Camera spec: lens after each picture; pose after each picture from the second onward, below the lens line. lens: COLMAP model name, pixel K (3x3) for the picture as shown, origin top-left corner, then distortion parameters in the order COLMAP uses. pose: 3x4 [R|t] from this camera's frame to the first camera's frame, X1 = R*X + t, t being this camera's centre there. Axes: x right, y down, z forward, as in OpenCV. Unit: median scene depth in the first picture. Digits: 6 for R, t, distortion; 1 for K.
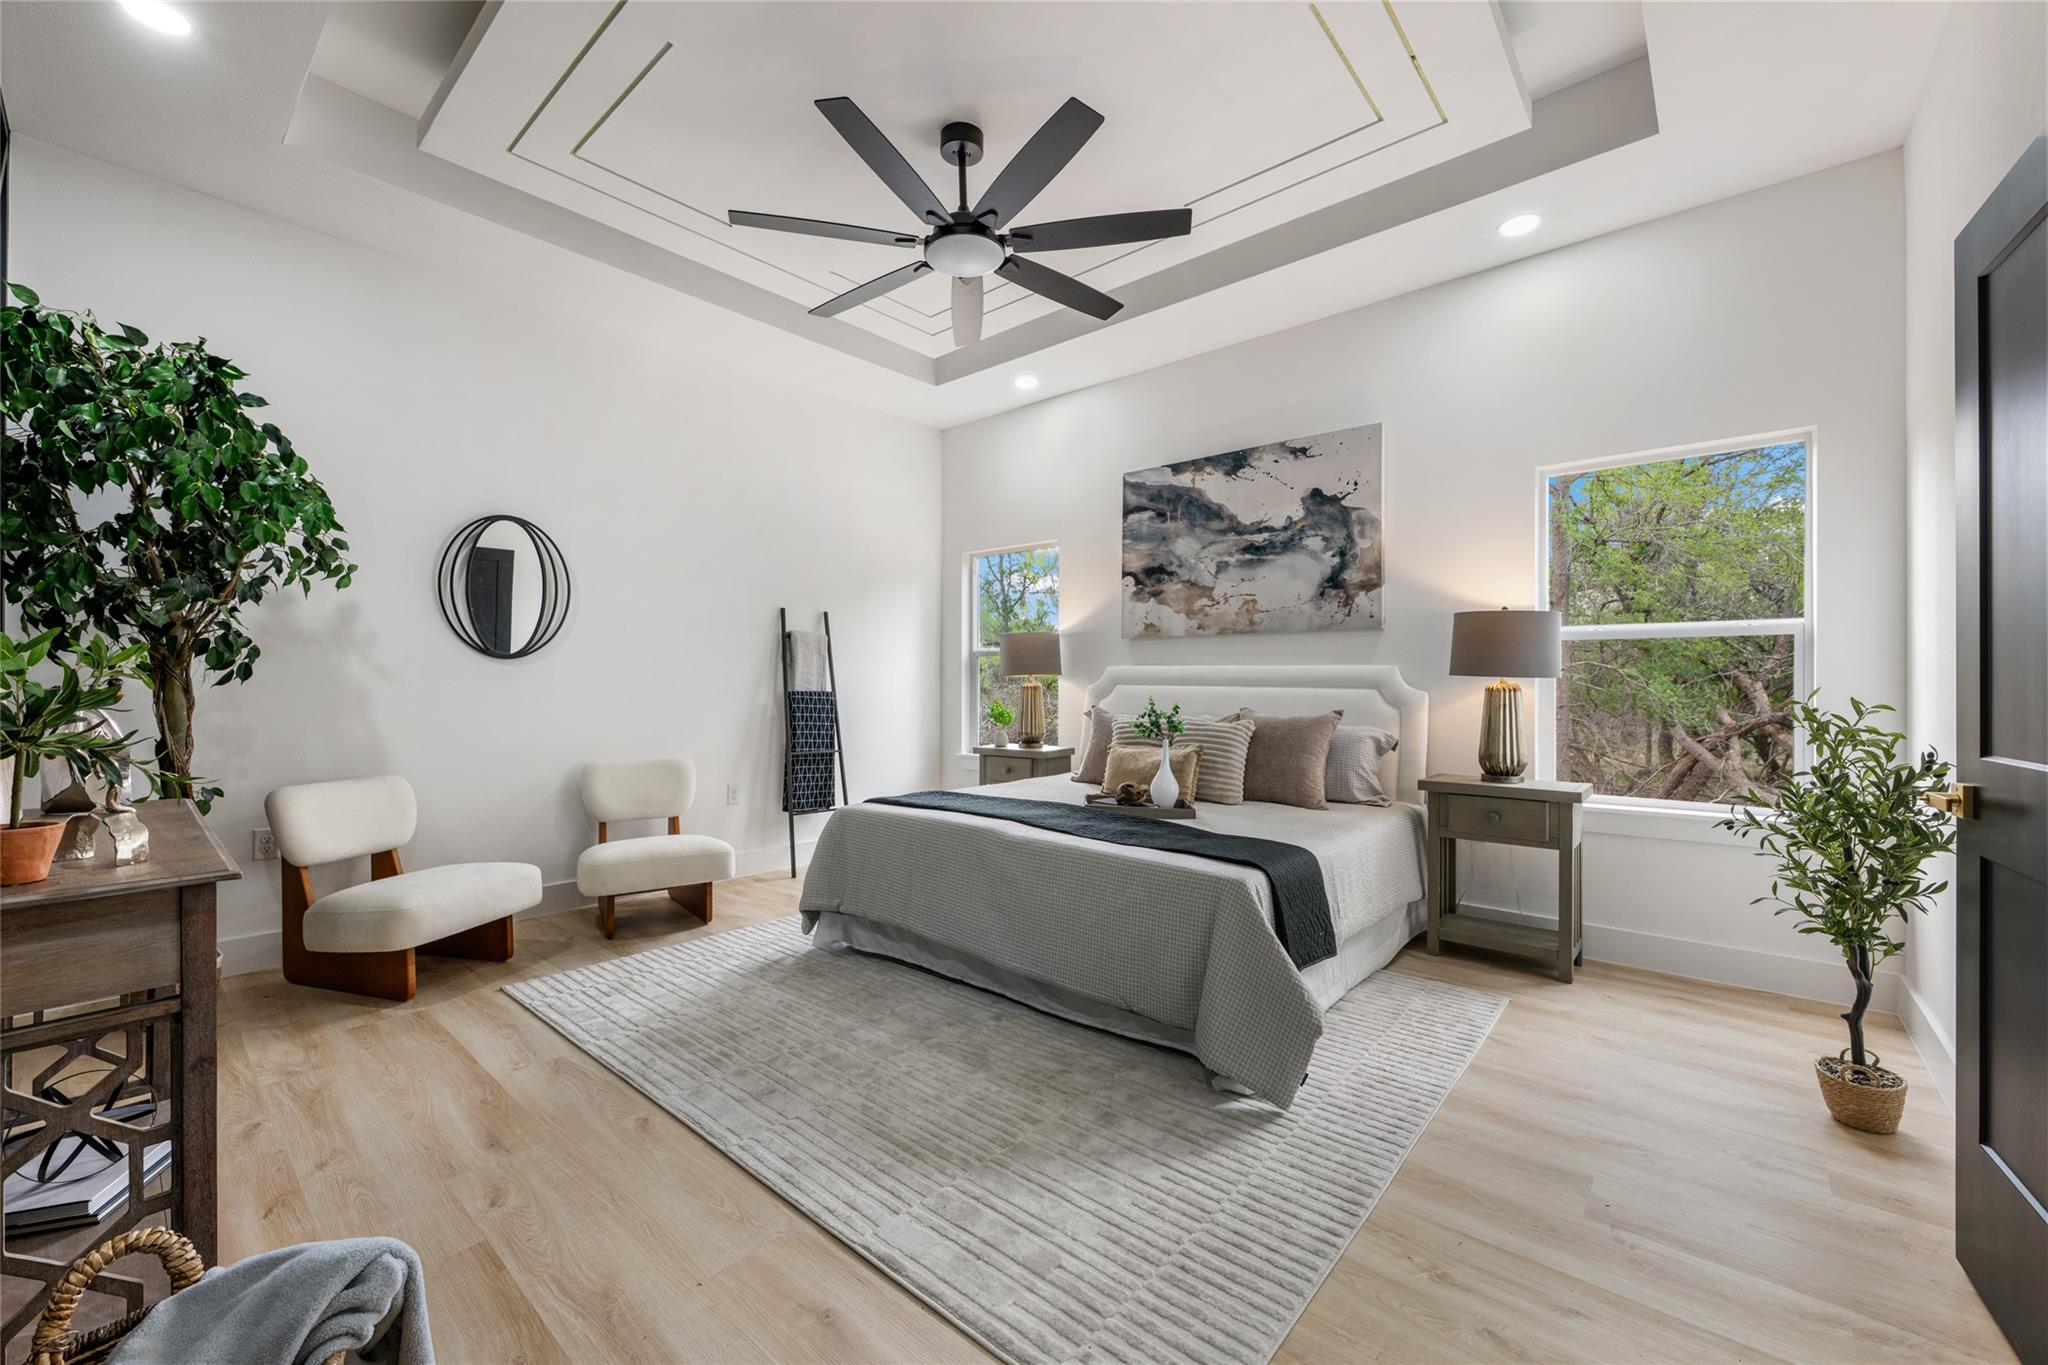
lens RADIAL K [[811.5, 0, 1030.0], [0, 811.5, 684.8], [0, 0, 1]] dist [-0.000285, -0.000551]
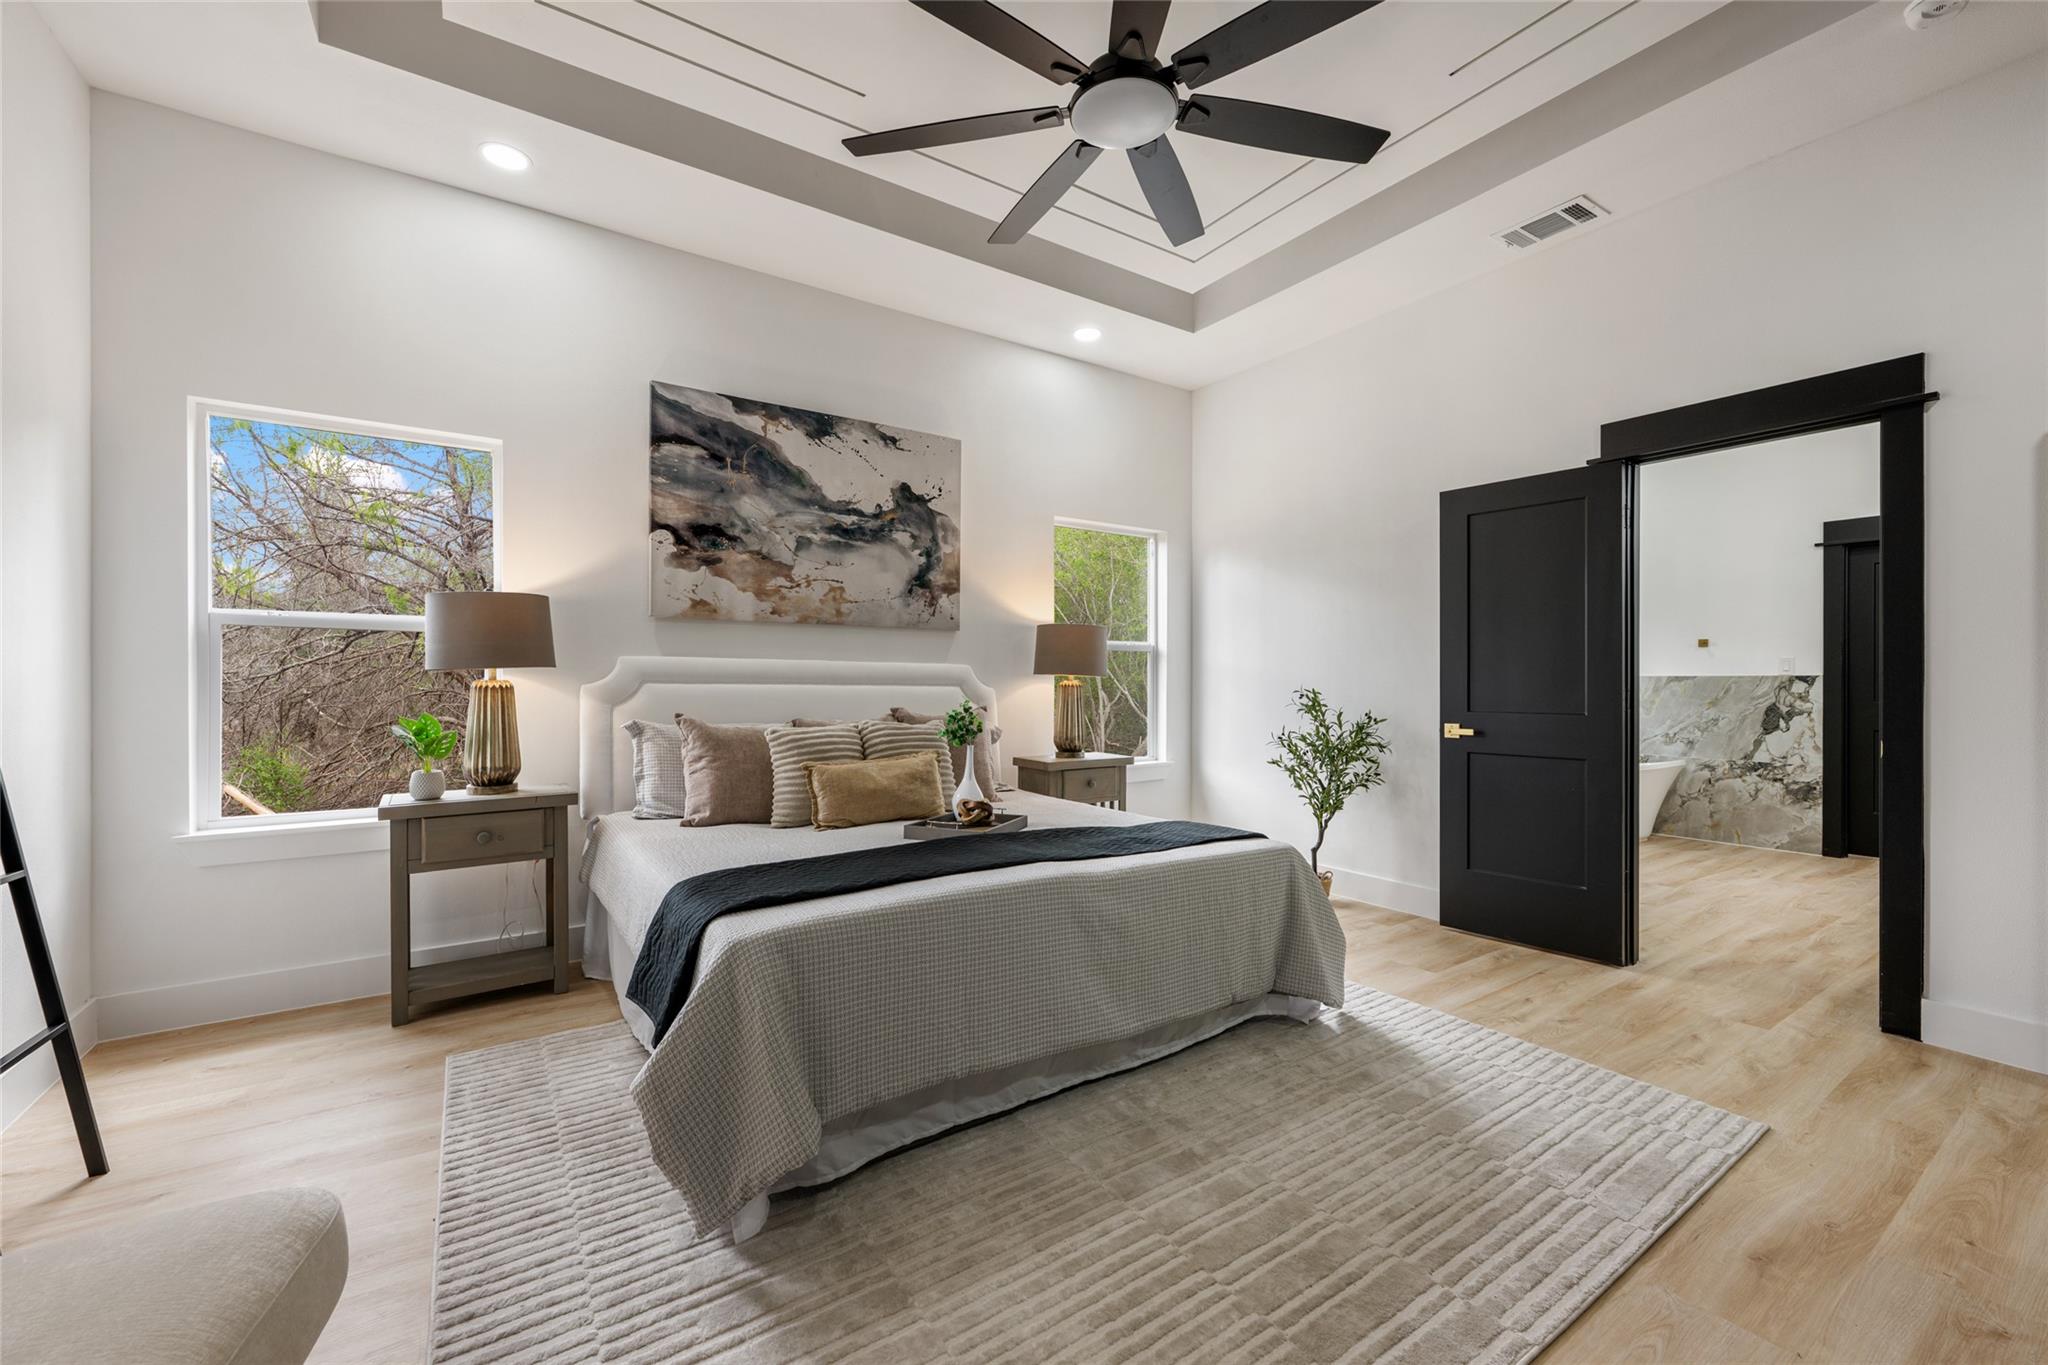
lens RADIAL K [[811.5, 0, 1028.4], [0, 811.5, 683.9], [0, 0, 1]] dist [-0.000285, -0.000551]
pose [[0.264981, -0.001980, 0.964252, -0.522787], [0.003603, 0.999993, 0.001064, 0.001099], [-0.964247, 0.003192, 0.264986, 0.556319]]
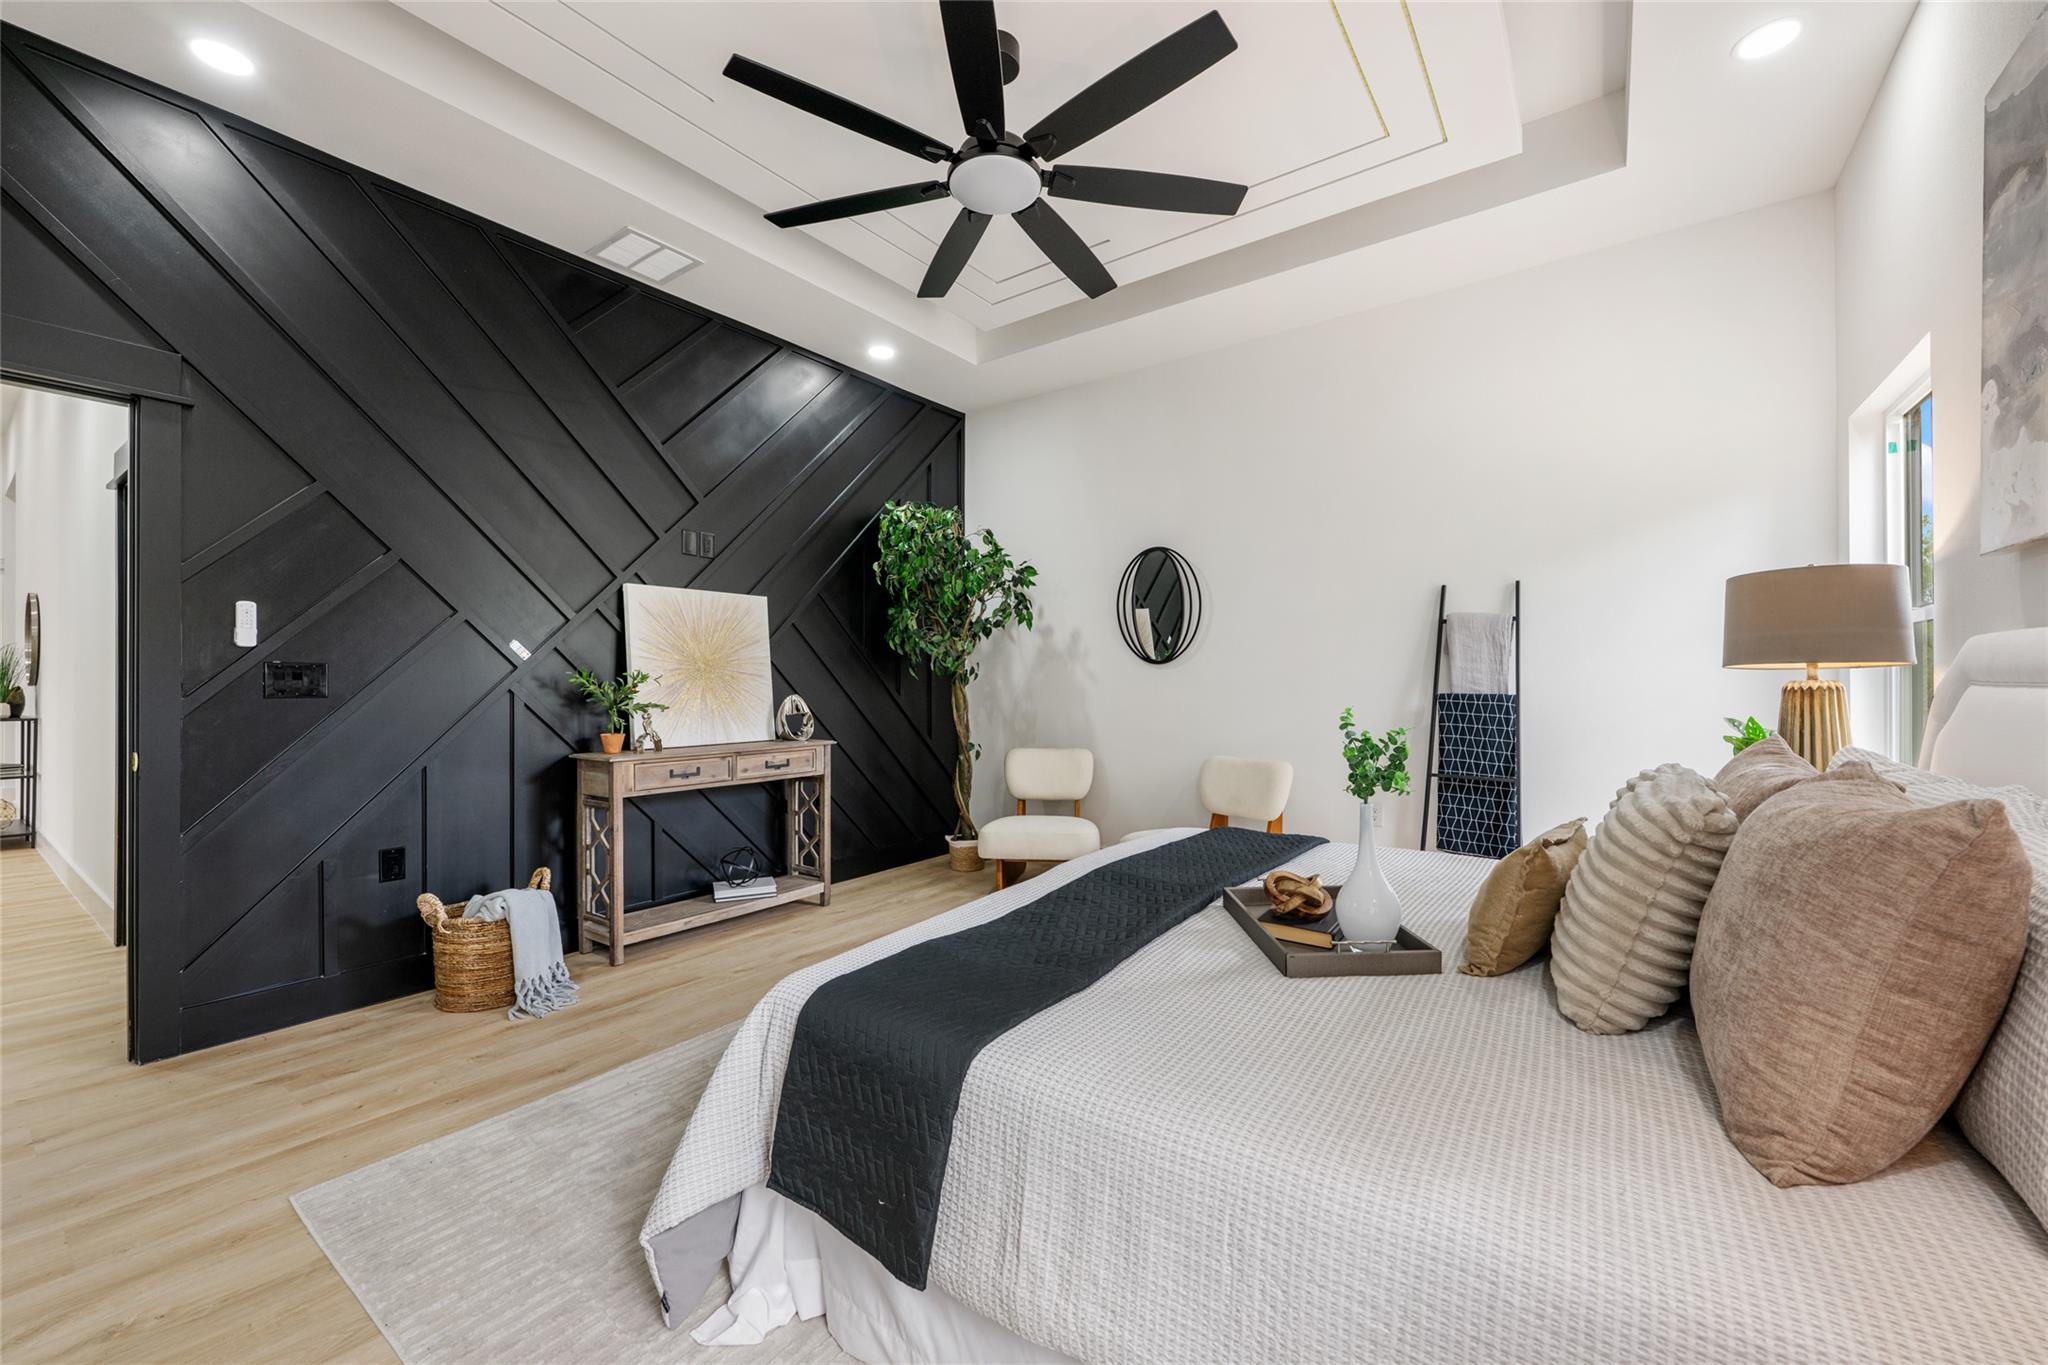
lens RADIAL K [[811.5, 0, 1003.2], [0, 811.5, 682.3], [0, 0, 1]] dist [-0.000285, -0.000551]
pose [[0.062910, -0.001638, -0.998018, 0.490929], [0.003730, 0.999992, -0.001406, -0.003260], [0.998012, -0.003634, 0.062916, 0.605578]]
